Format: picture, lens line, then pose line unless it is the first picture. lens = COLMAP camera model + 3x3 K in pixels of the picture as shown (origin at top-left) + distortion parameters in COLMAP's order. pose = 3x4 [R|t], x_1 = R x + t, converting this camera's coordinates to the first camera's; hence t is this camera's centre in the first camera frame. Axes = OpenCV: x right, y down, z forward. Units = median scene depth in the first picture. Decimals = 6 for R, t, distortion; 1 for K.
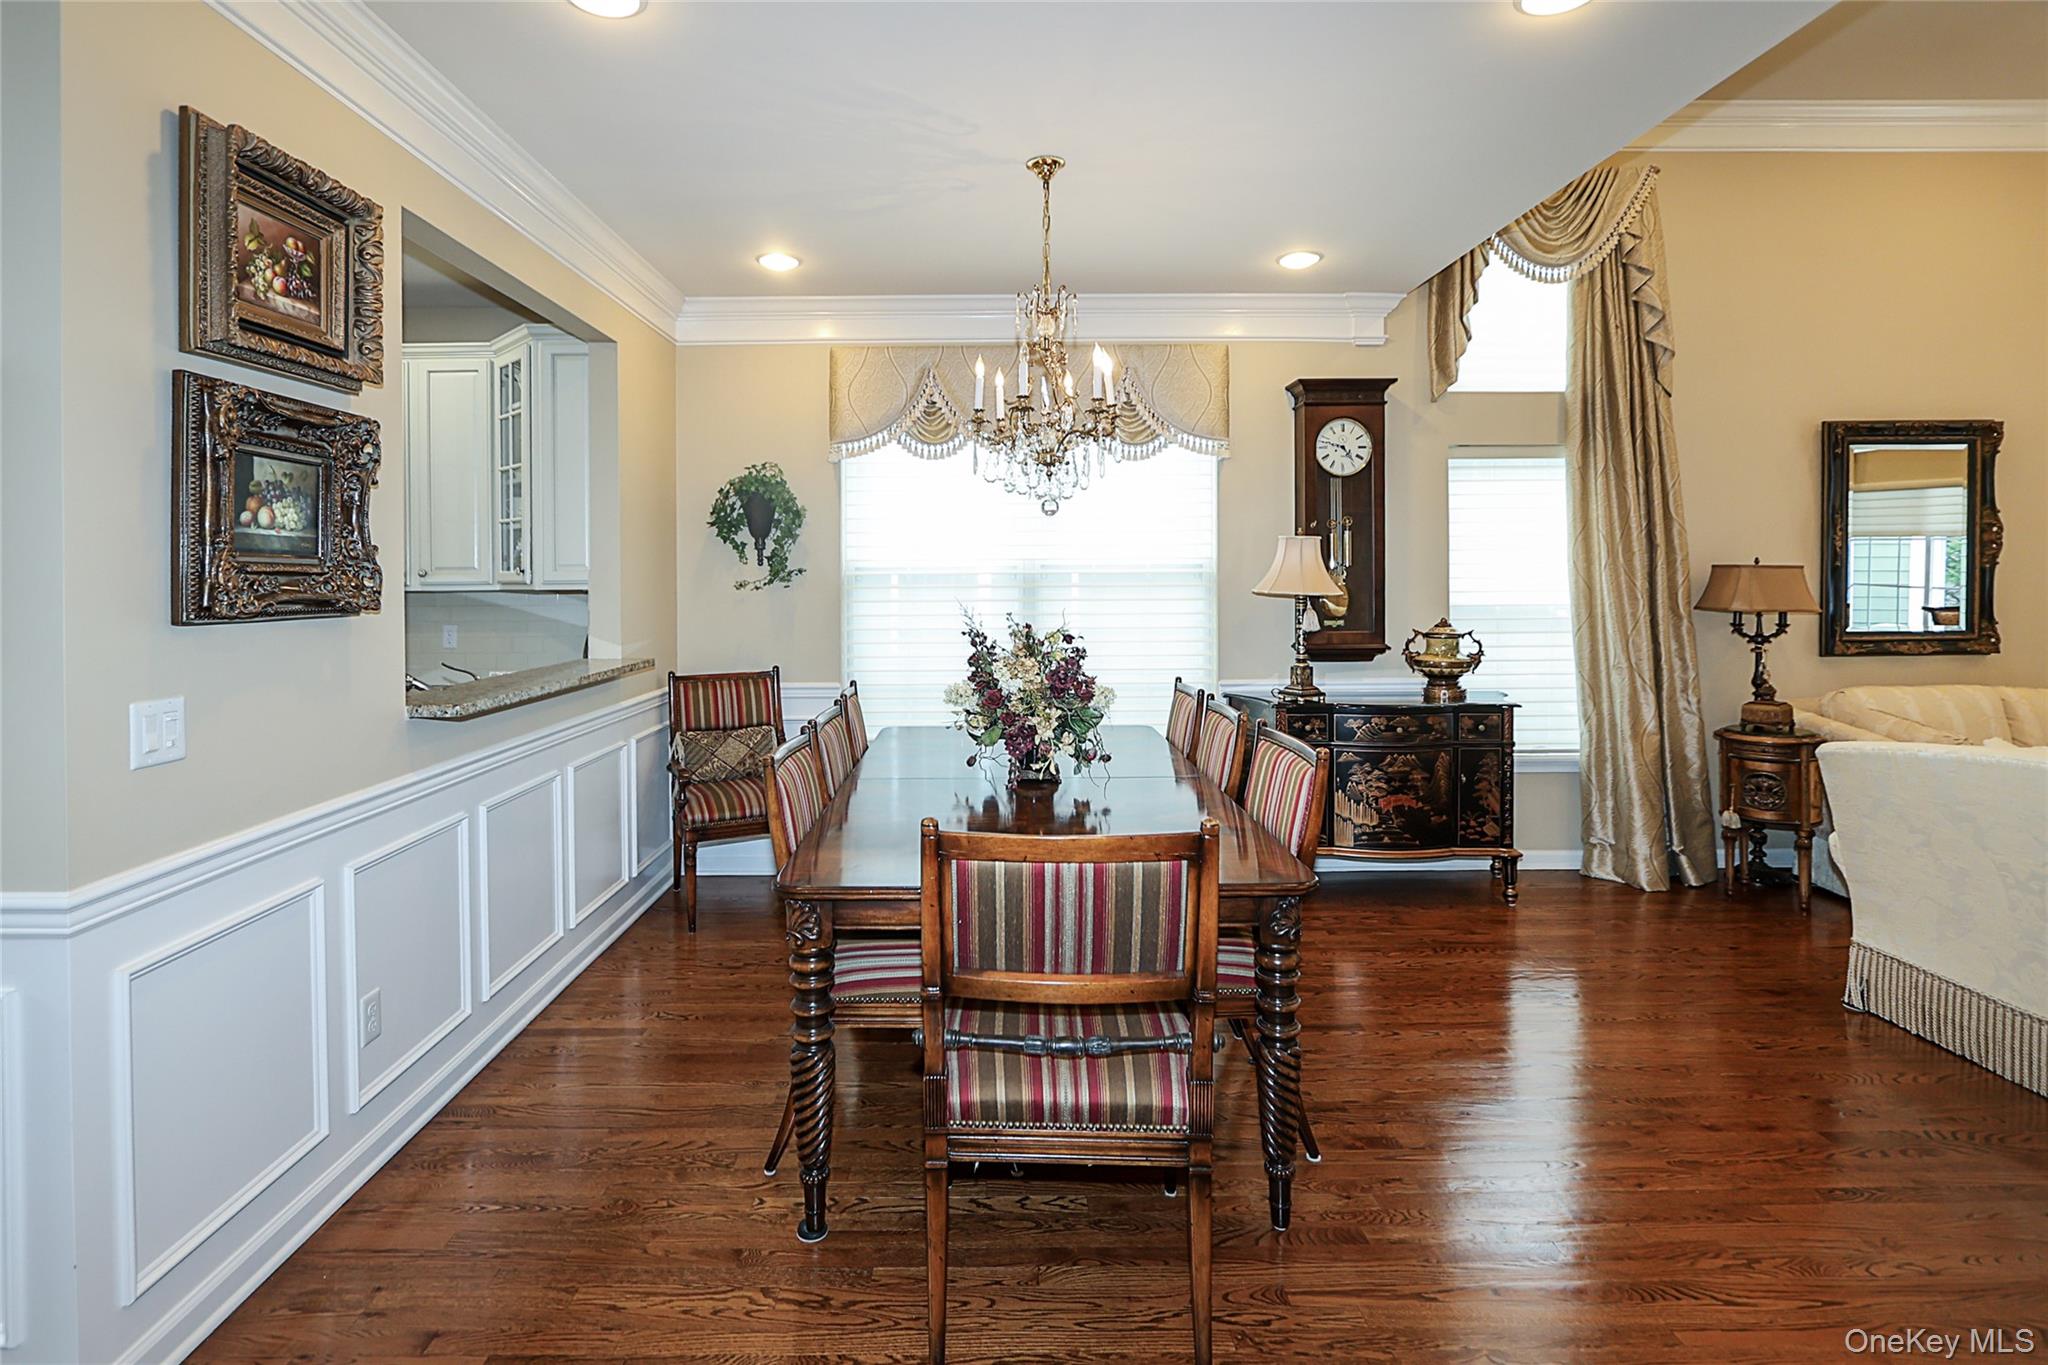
lens RADIAL K [[979.5, 0, 998.2], [0, 979.5, 588.7], [0, 0, 1]] dist [-0.005646, -0.000206]
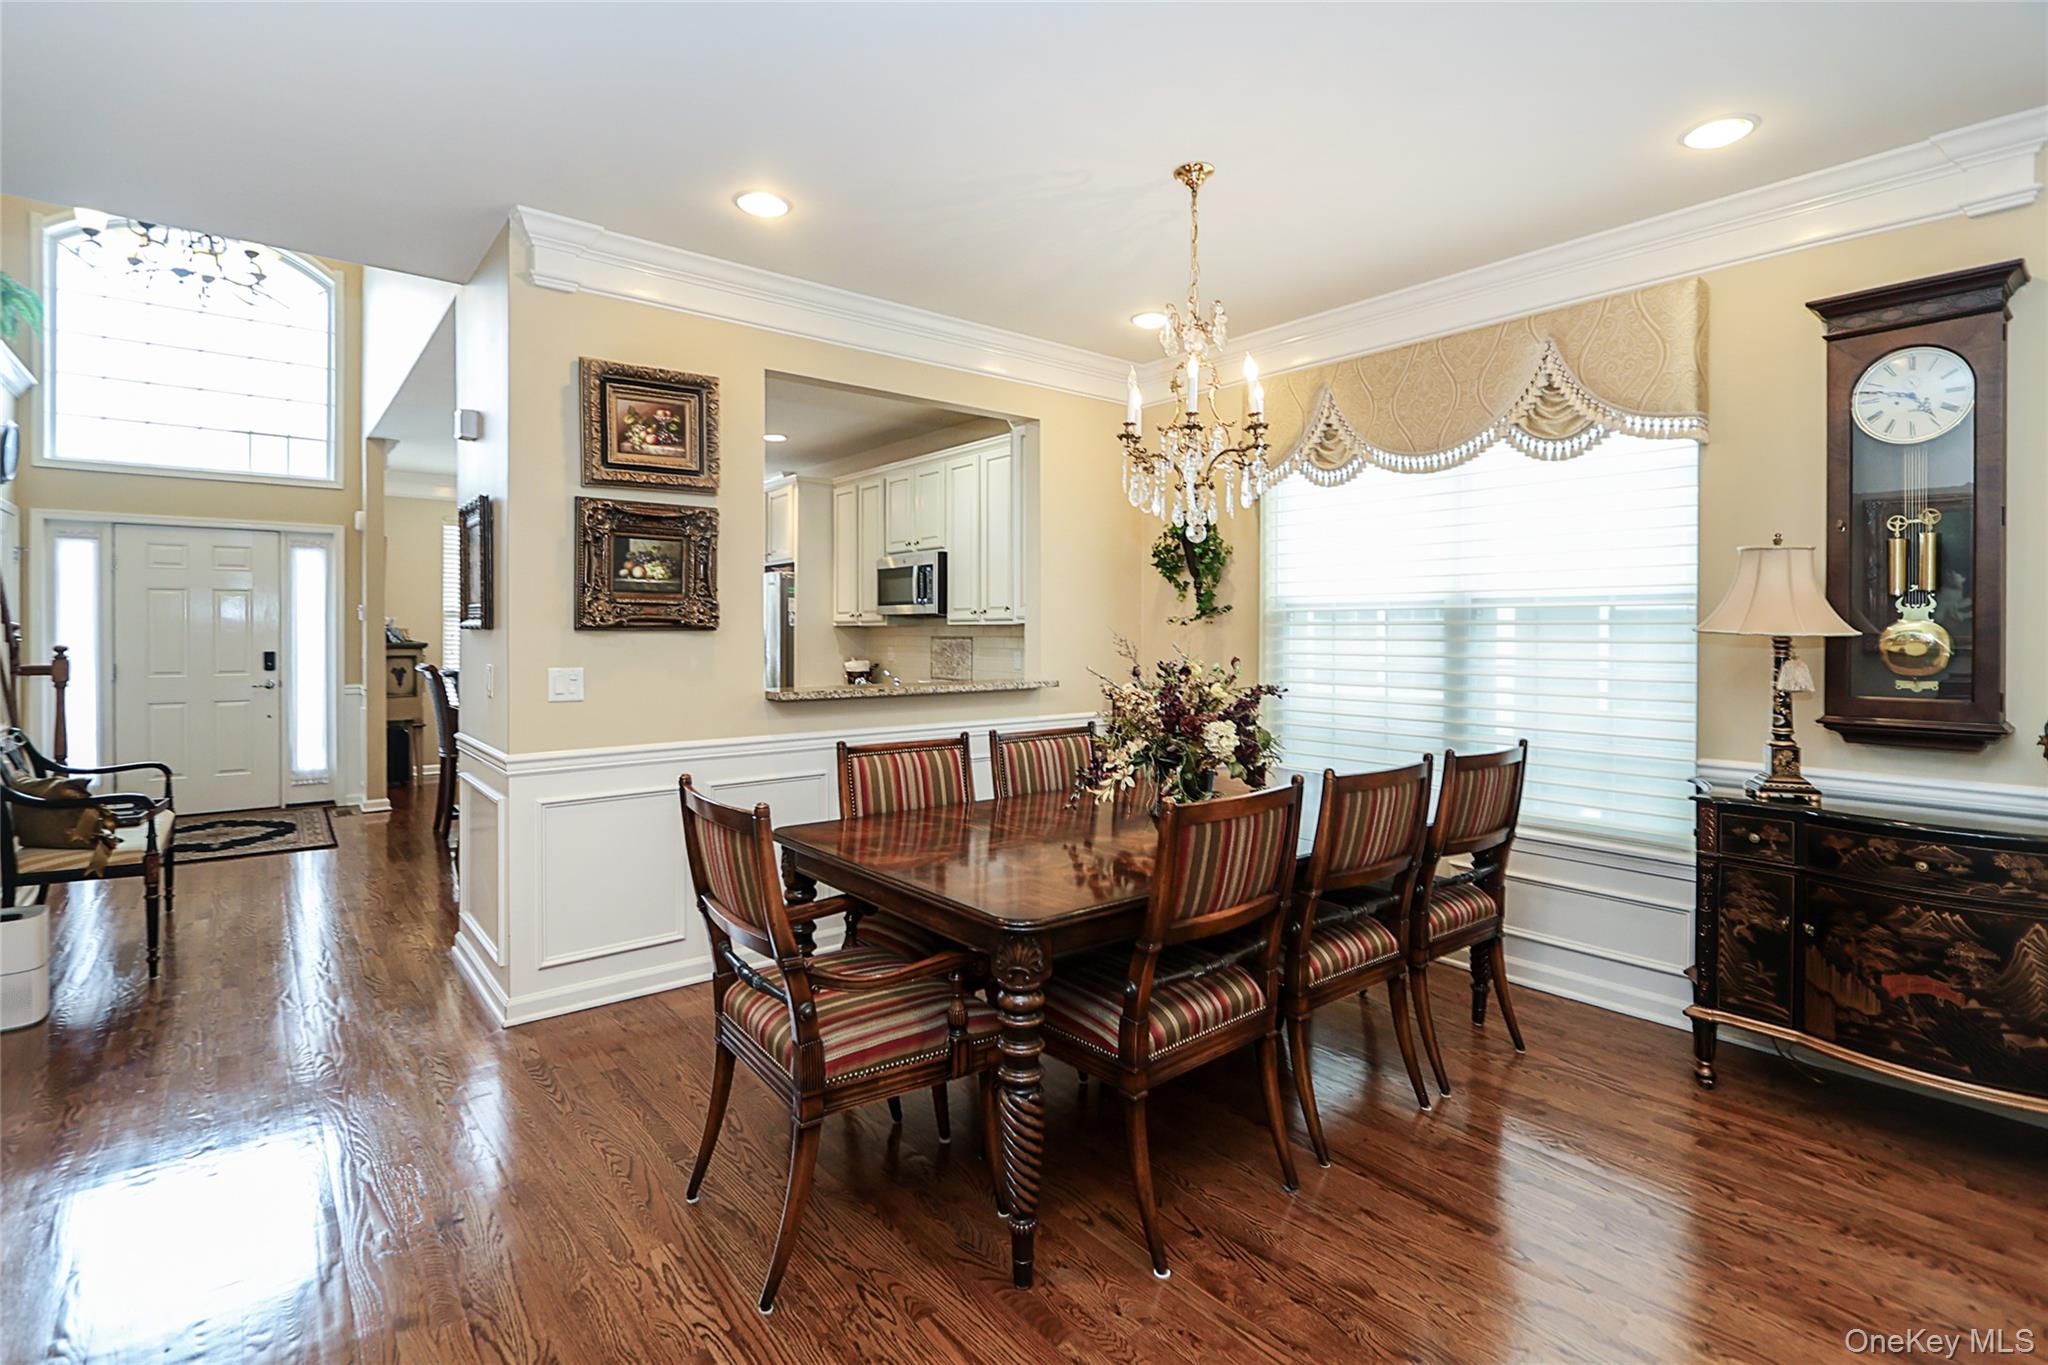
lens RADIAL K [[997.0, 0, 1065.2], [0, 997.0, 639.3], [0, 0, 1]] dist [-0.001157, -0.000191]
pose [[0.629040, 0.014697, -0.777234, 0.504886], [-0.015383, 0.999861, 0.006457, 0.011188], [0.777220, 0.007894, 0.629179, 0.203818]]
